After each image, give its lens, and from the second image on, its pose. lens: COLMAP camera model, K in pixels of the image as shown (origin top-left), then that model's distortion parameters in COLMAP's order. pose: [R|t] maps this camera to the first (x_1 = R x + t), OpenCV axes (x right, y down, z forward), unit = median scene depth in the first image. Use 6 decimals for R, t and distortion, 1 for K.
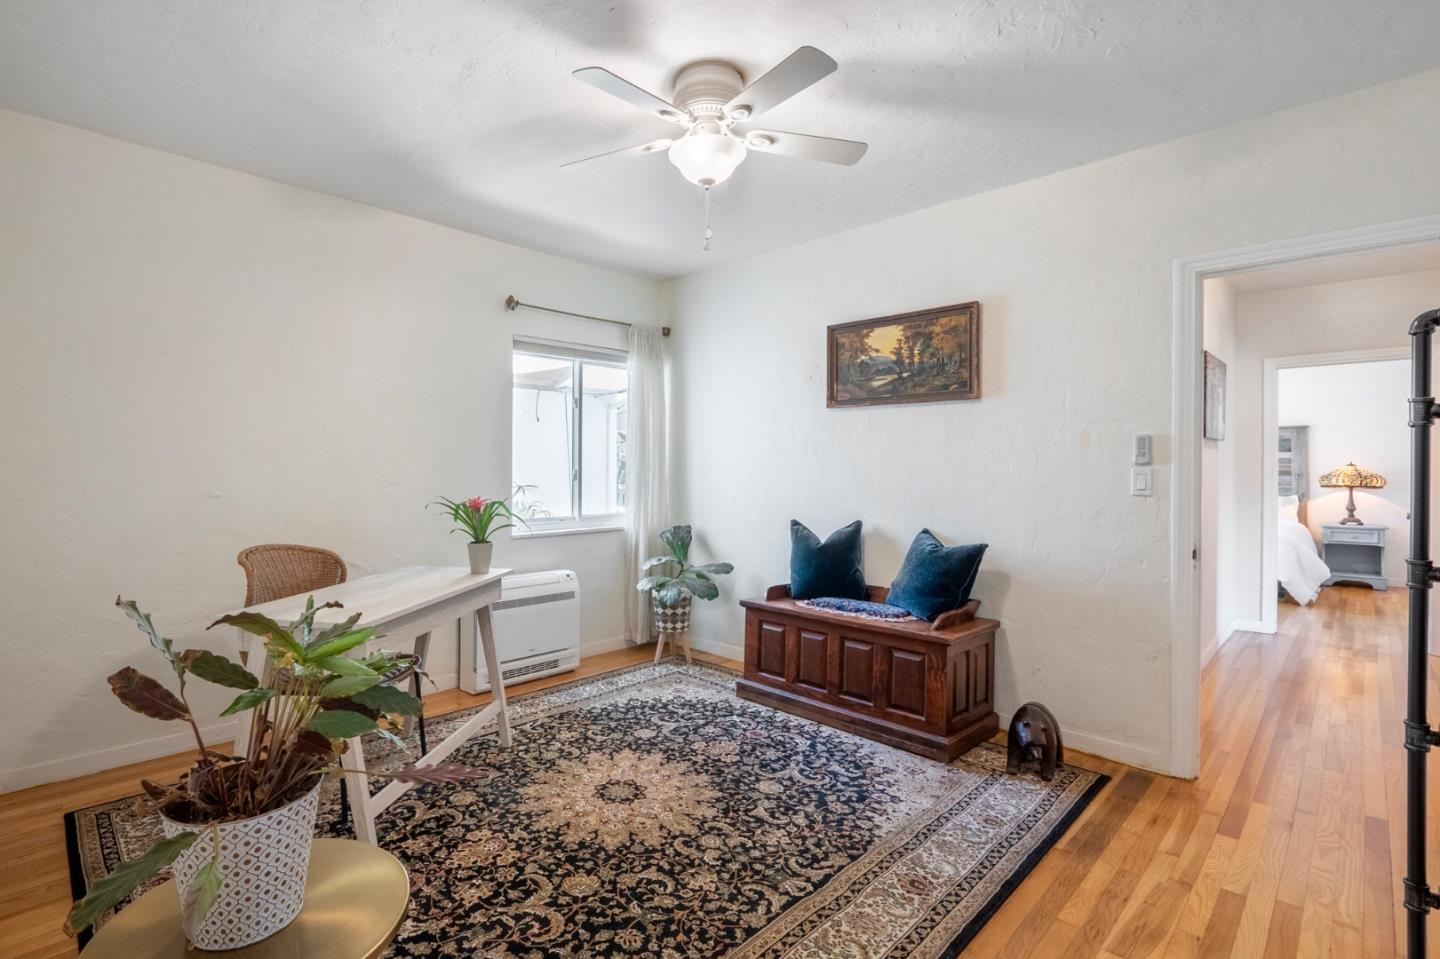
lens RADIAL K [[663.5, 0, 679.7], [0, 663.5, 469.0], [0, 0, 1]] dist [-0.001670, 0.000827]
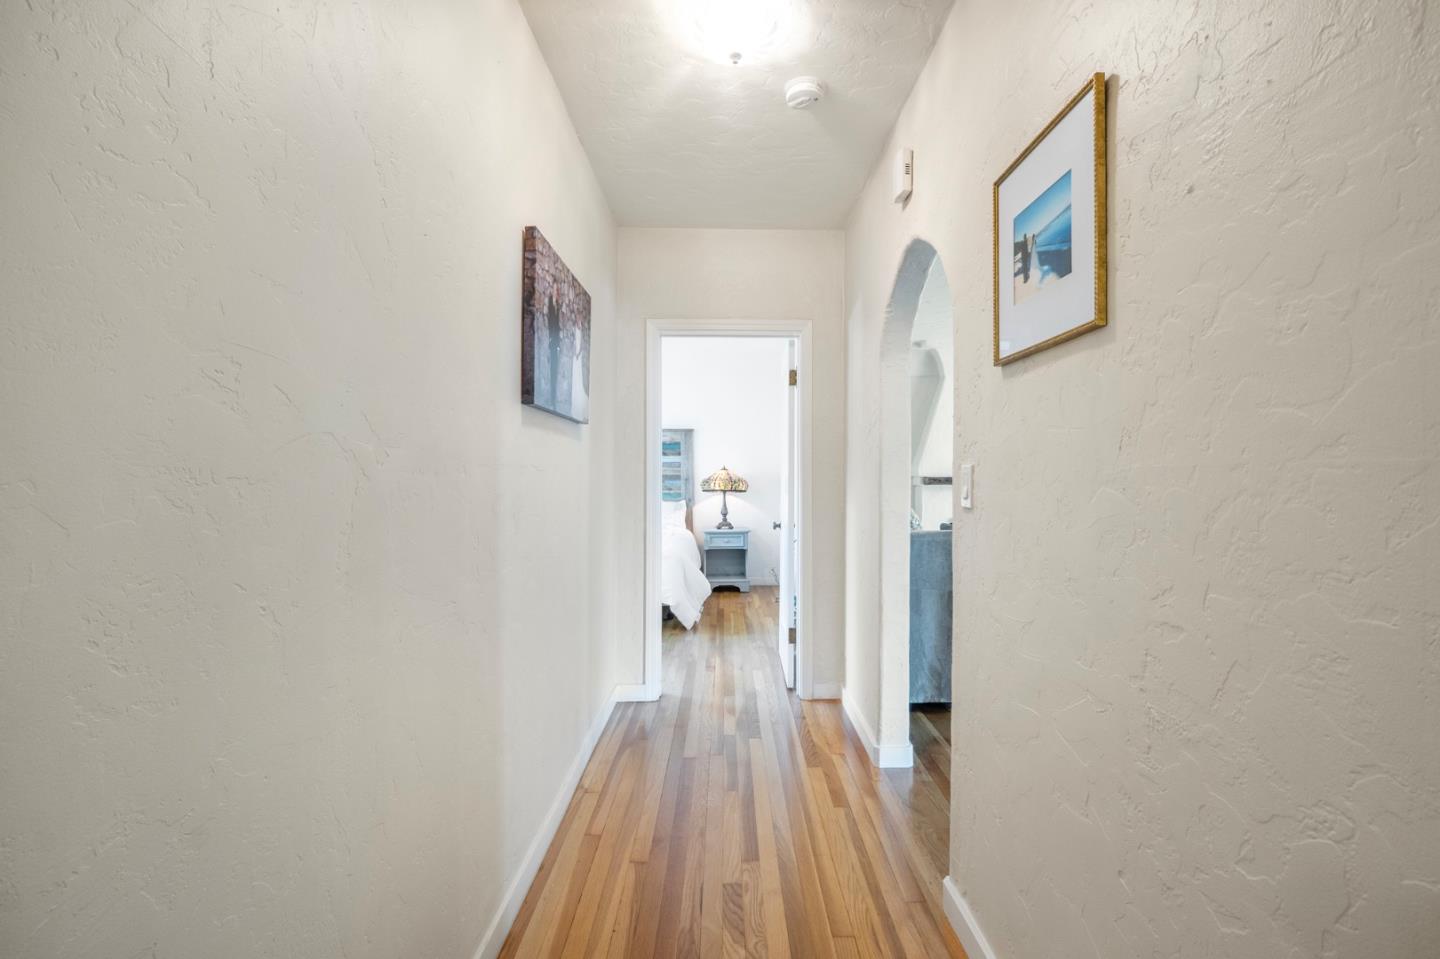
lens RADIAL K [[663.5, 0, 719.9], [0, 663.5, 477.9], [0, 0, 1]] dist [-0.001670, 0.000827]
pose [[0.699460, -0.006222, 0.714644, 0.900825], [0.003837, 0.999980, 0.004951, 0.006853], [-0.714661, -0.000721, 0.699471, 0.938008]]
